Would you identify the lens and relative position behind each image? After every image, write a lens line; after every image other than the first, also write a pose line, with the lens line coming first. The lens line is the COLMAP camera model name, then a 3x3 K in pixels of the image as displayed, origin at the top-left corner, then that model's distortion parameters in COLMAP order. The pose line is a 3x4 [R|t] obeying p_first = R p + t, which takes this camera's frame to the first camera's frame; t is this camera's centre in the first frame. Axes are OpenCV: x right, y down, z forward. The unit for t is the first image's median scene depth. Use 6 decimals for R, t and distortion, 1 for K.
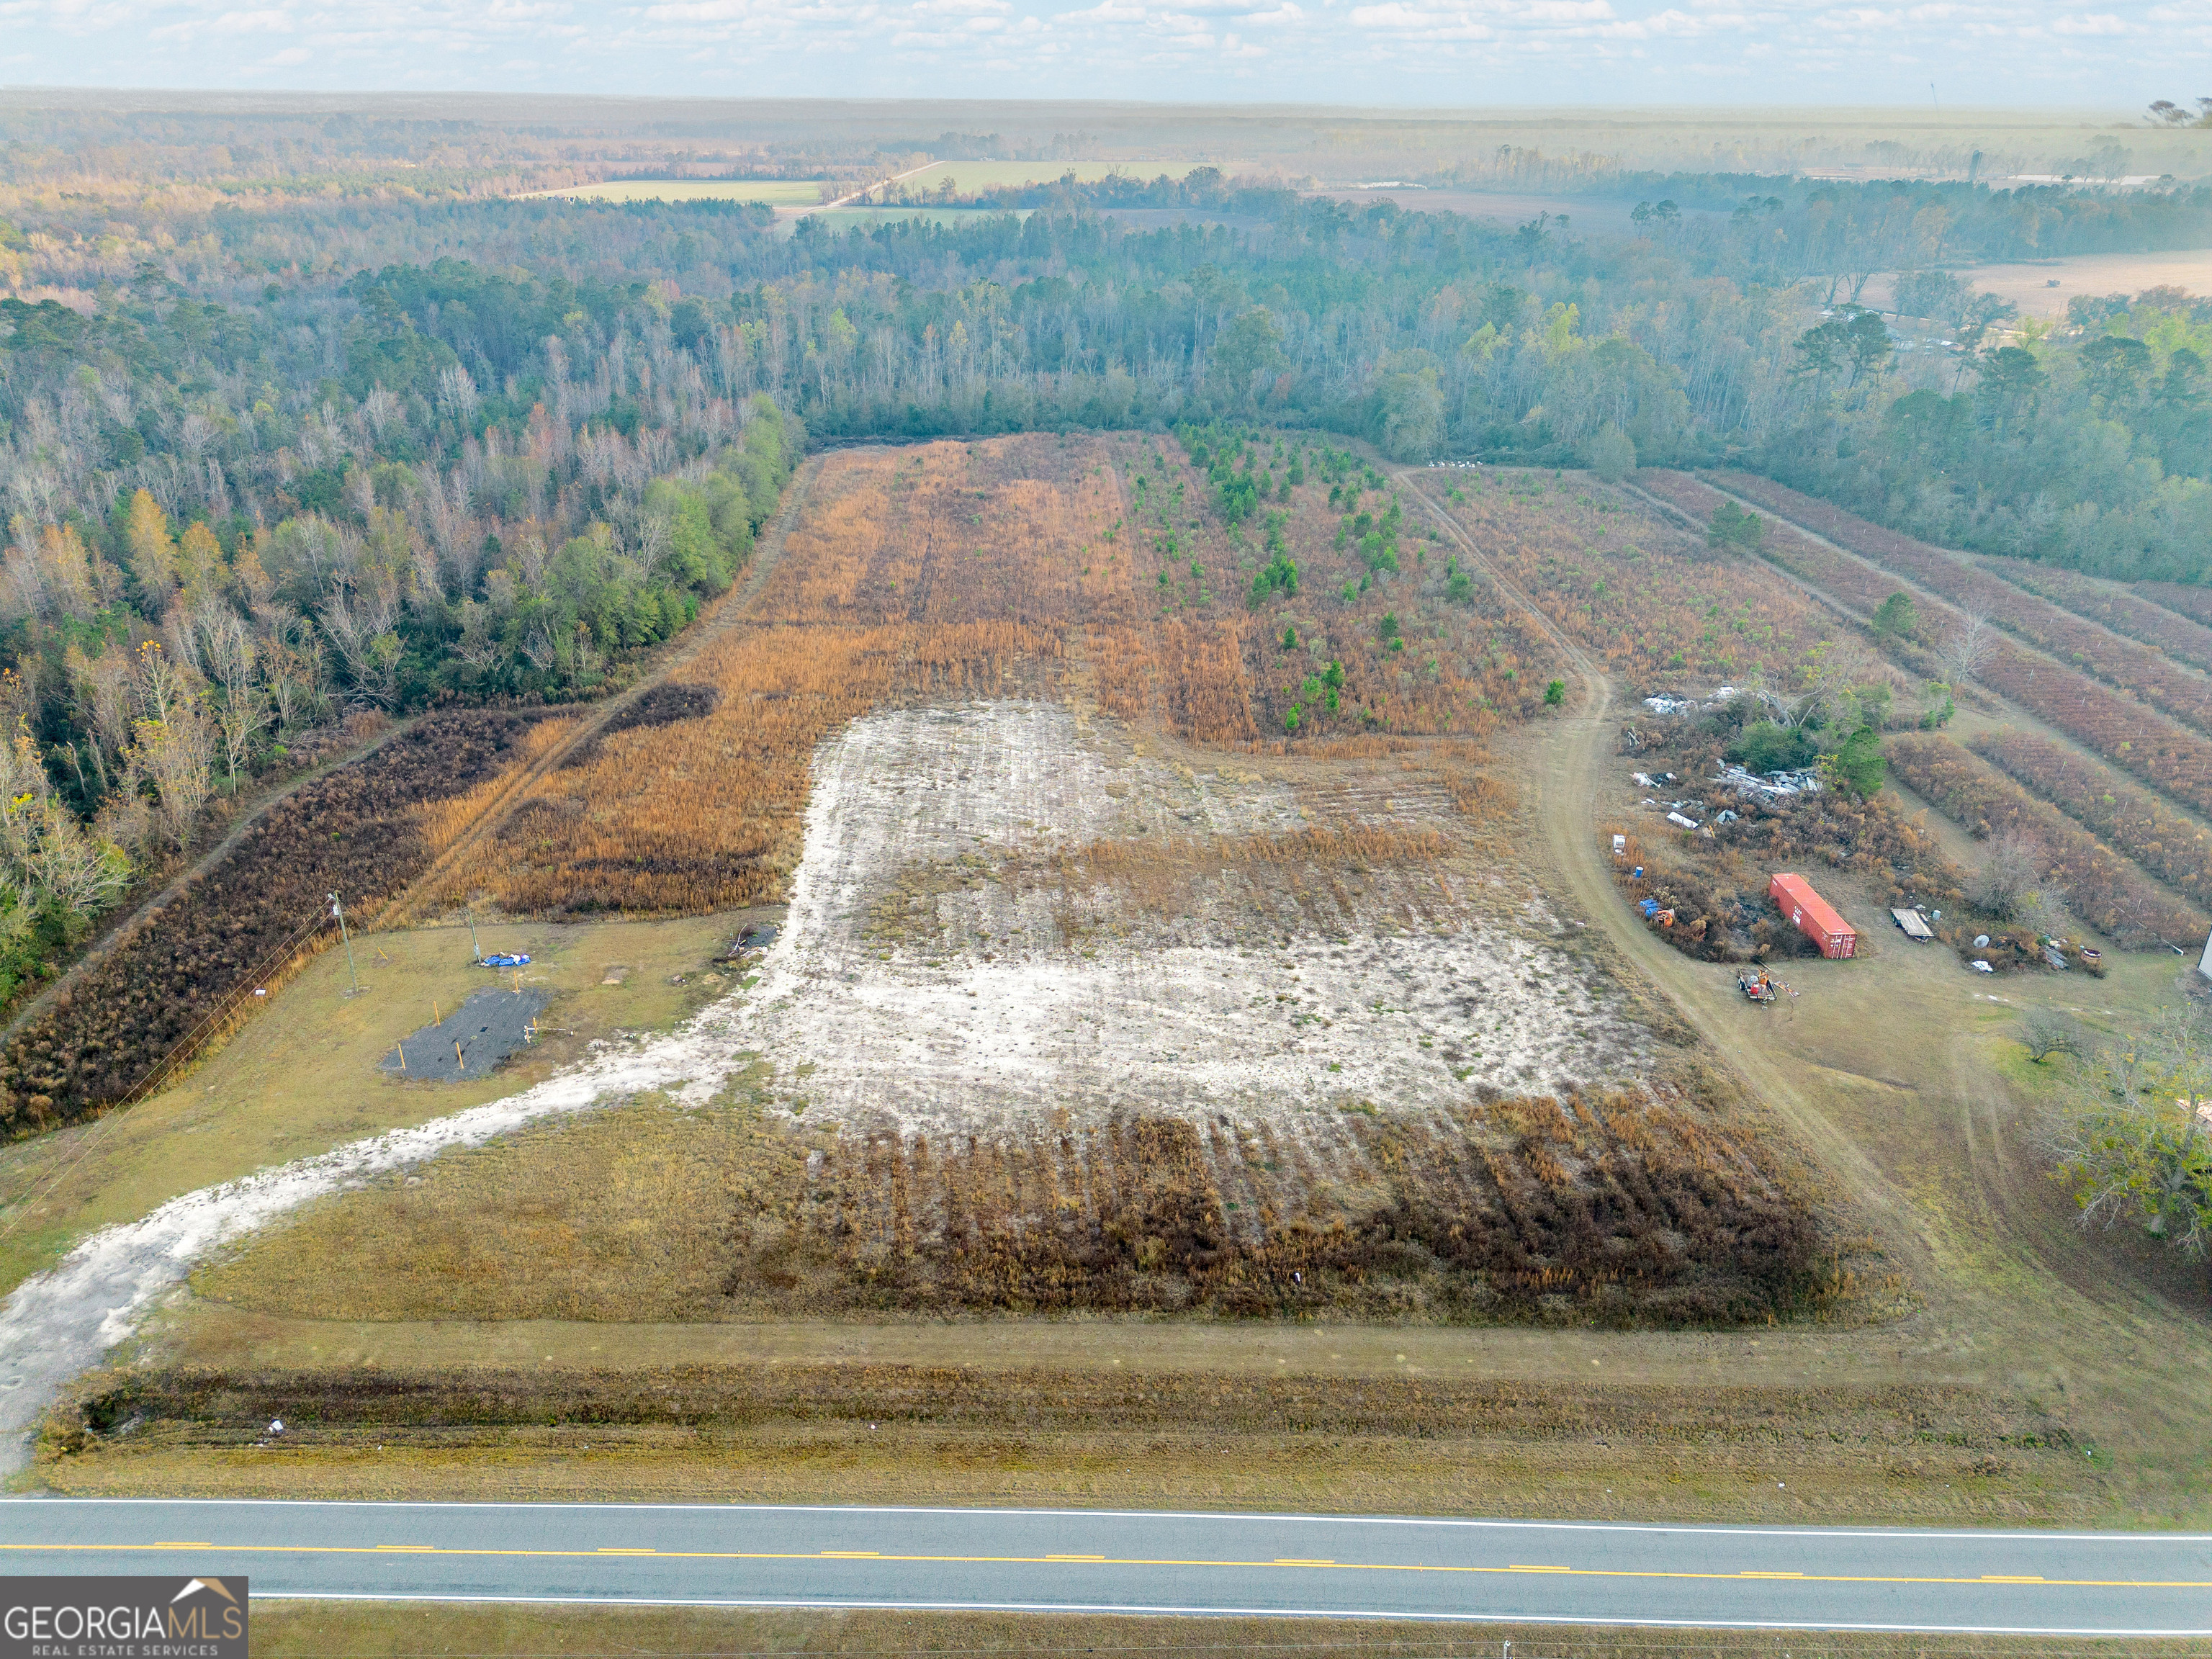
lens RADIAL K [[1575.5, 0, 1106.8], [0, 1575.5, 833.7], [0, 0, 1]] dist [0.050491, -0.002115]
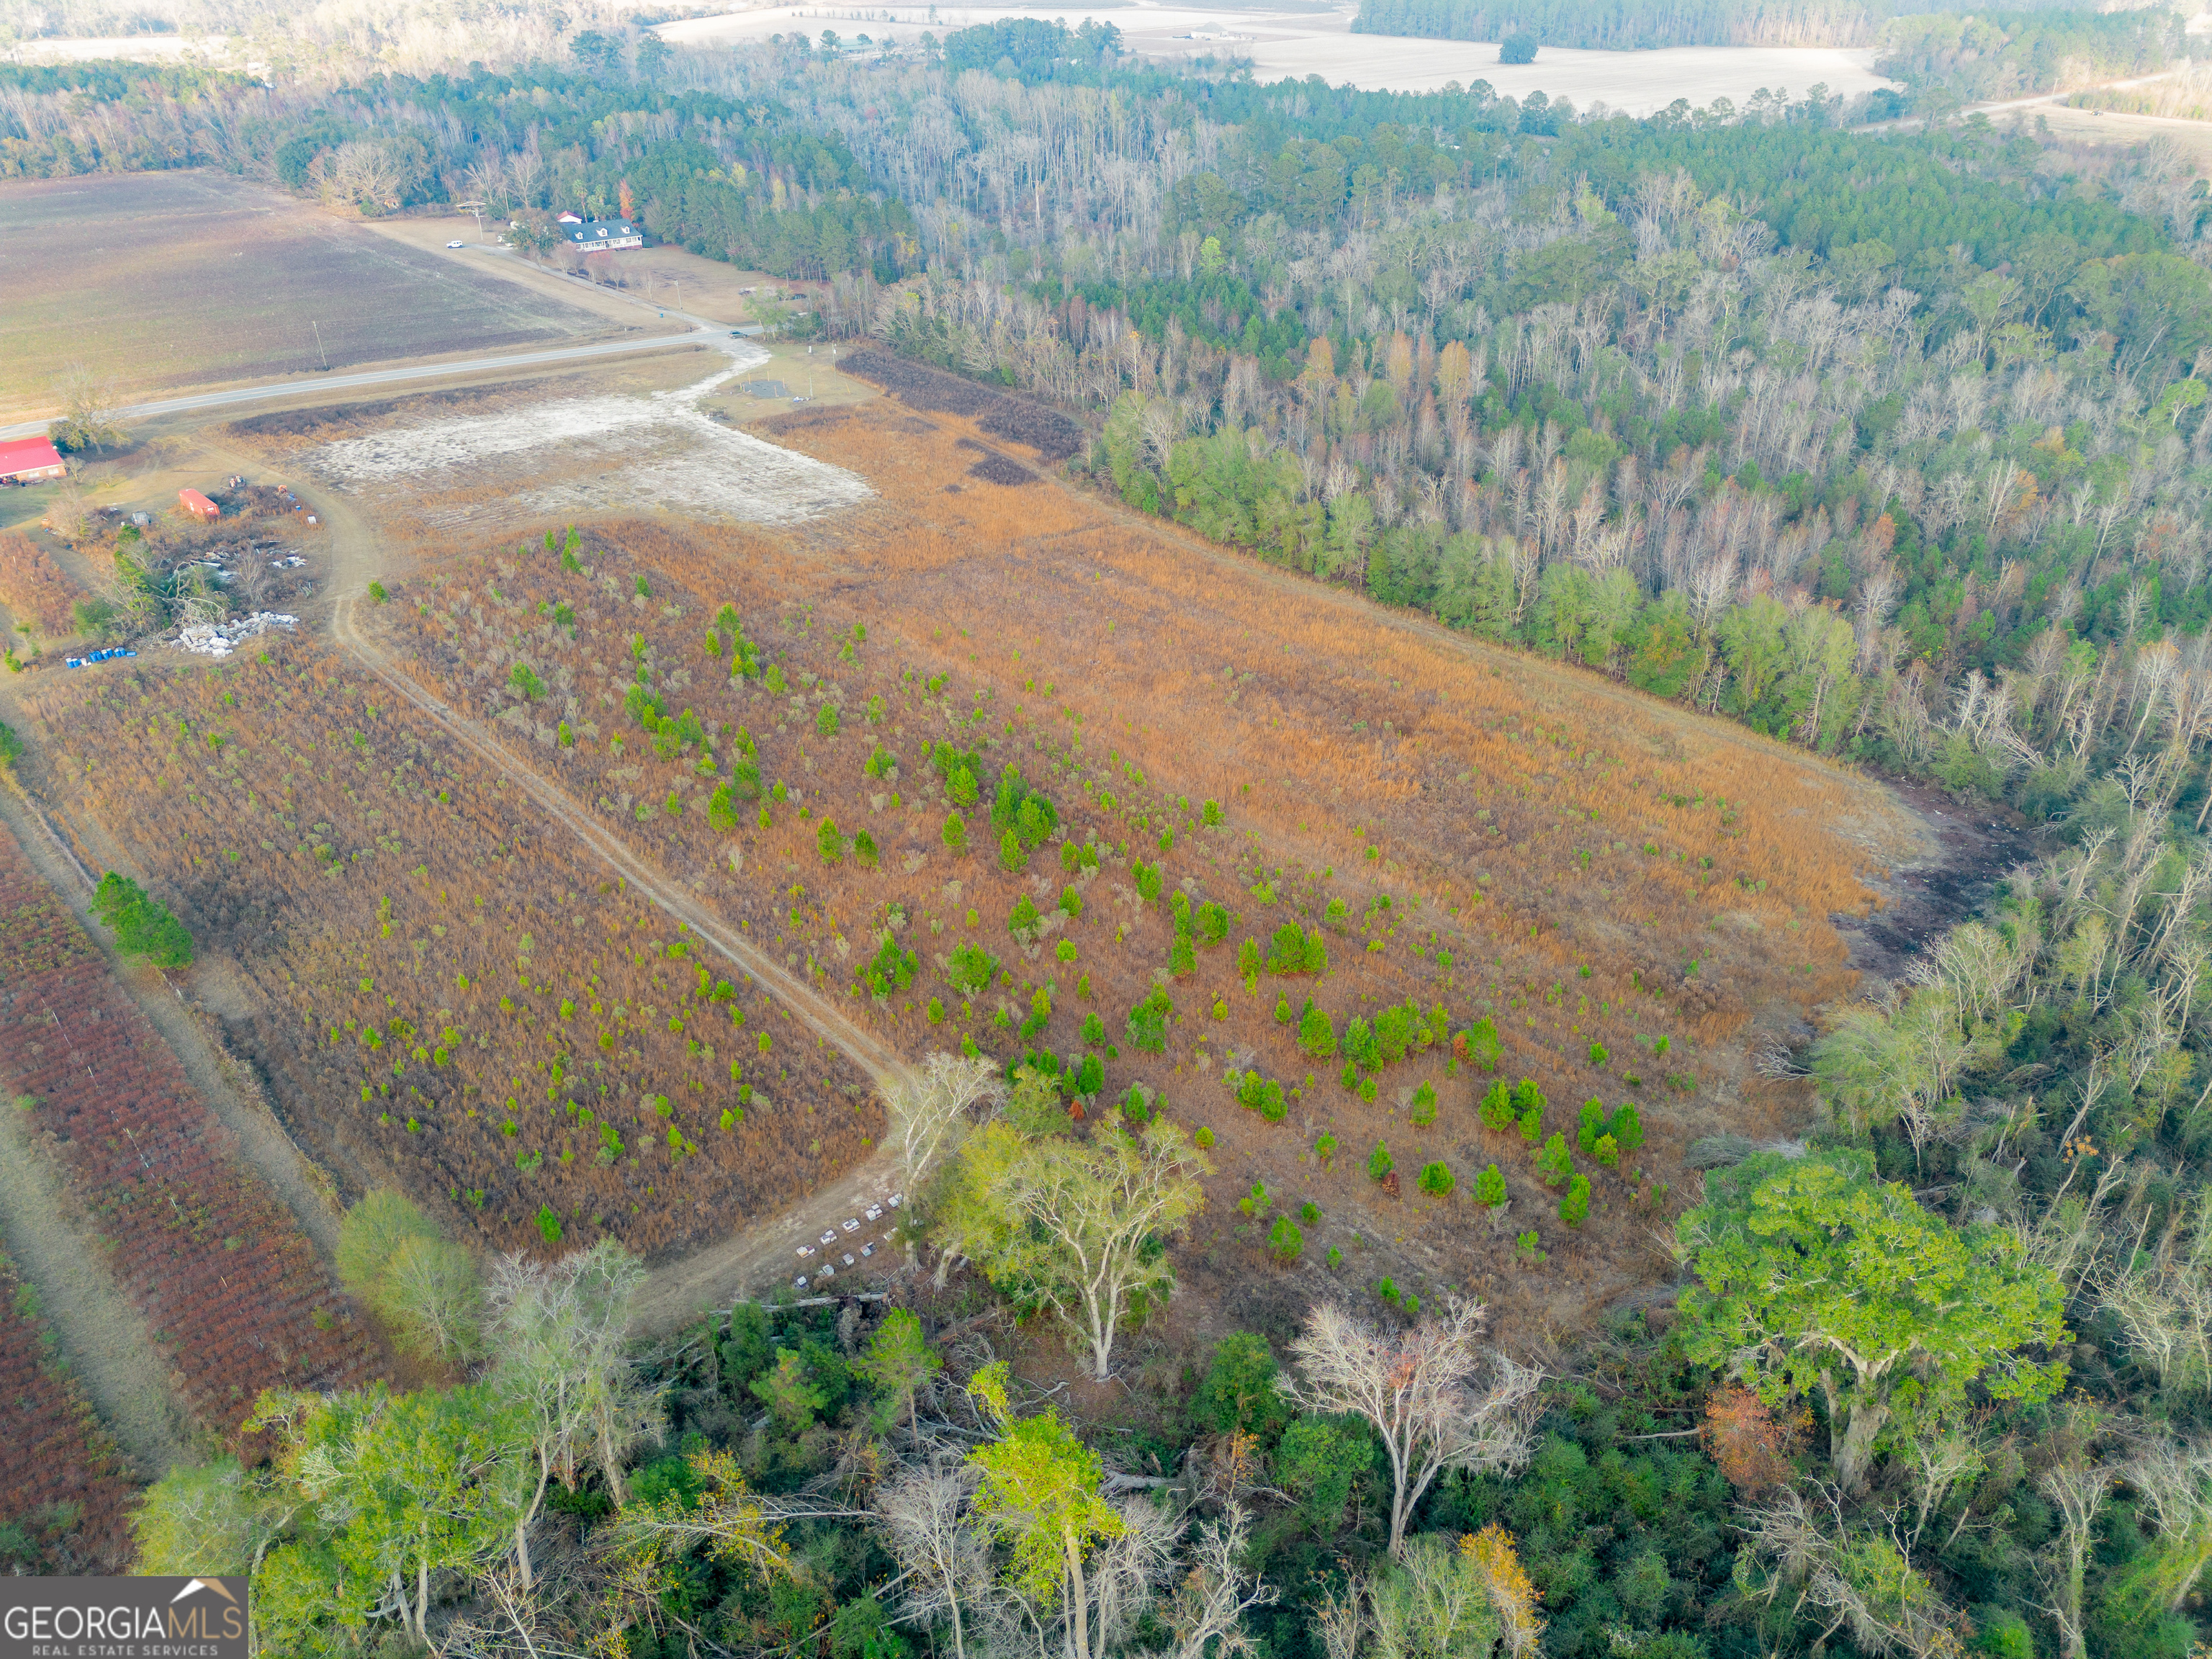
lens RADIAL K [[1561.4, 0, 1112.3], [0, 1561.4, 833.8], [0, 0, 1]] dist [0.062011, -0.043220]
pose [[-0.751060, 0.339539, -0.566236, 0.465023], [-0.279807, 0.613110, 0.738785, -0.780527], [0.598011, 0.713309, -0.365477, 1.462600]]
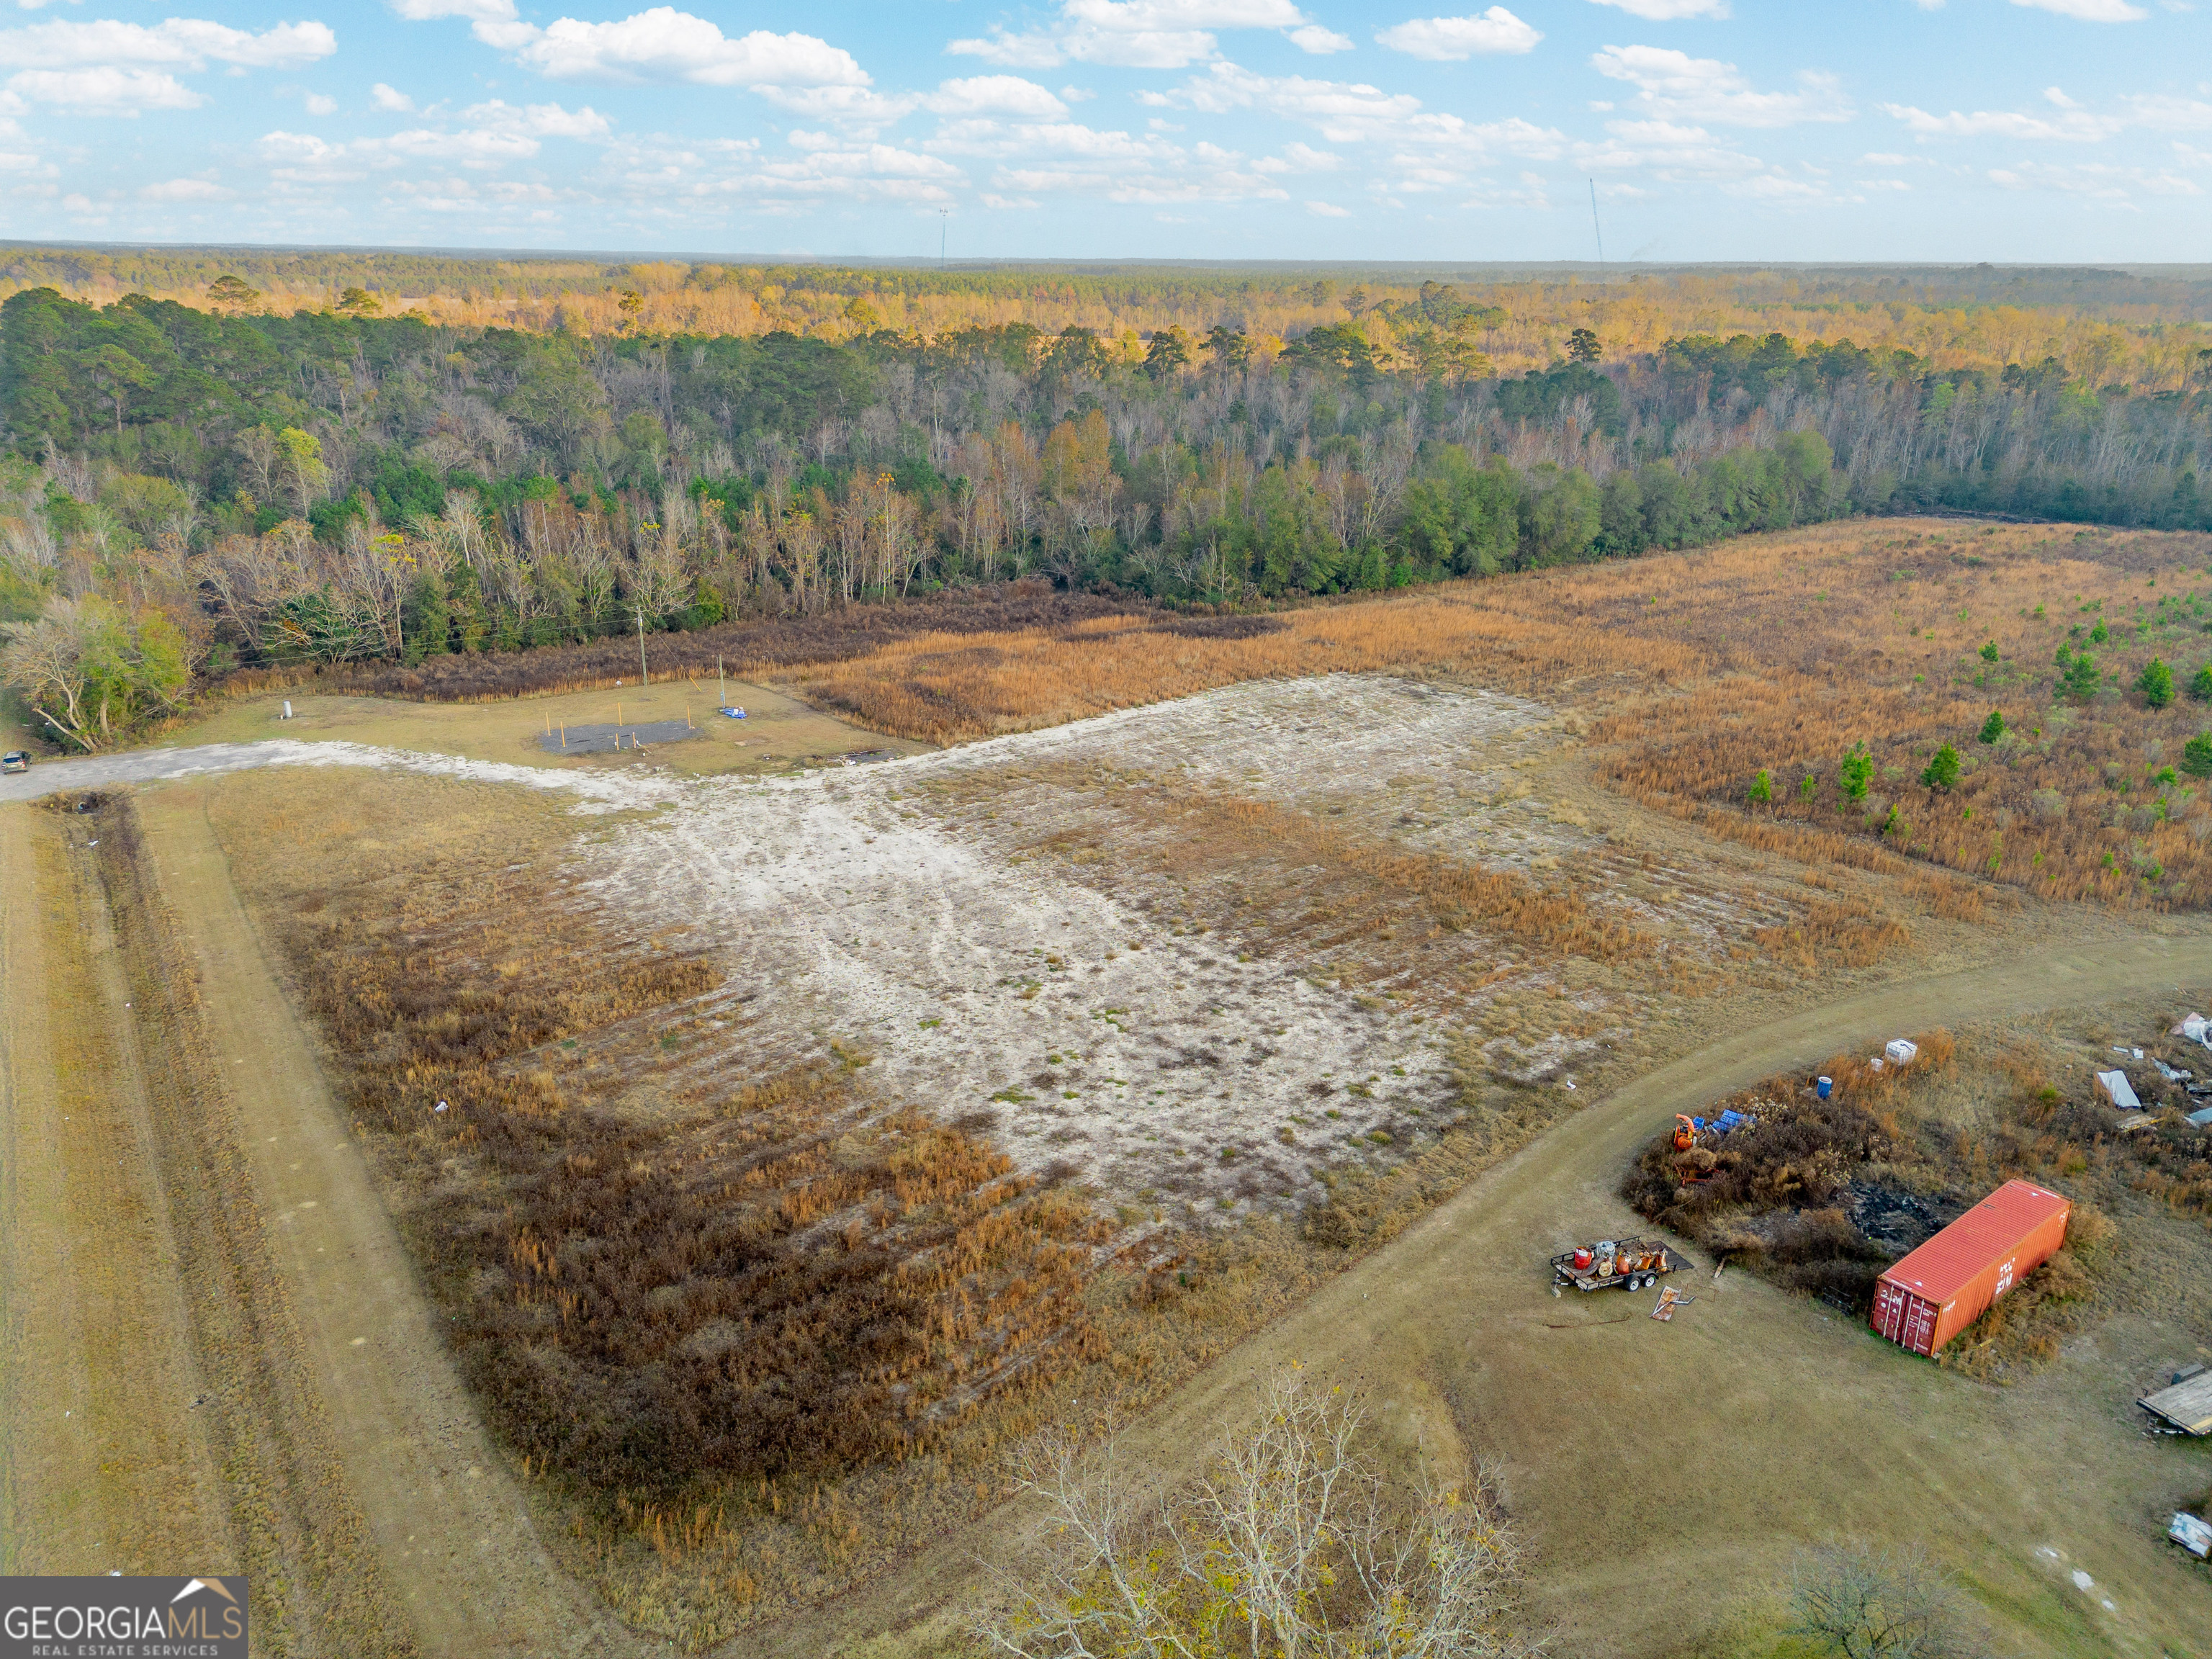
lens RADIAL K [[1575.5, 0, 1107.2], [0, 1575.5, 832.3], [0, 0, 1]] dist [0.050491, -0.002115]
pose [[0.595895, 0.281330, -0.752172, 0.343829], [-0.350162, 0.933926, 0.071900, -0.005952], [0.722700, 0.220537, 0.655033, 0.278763]]
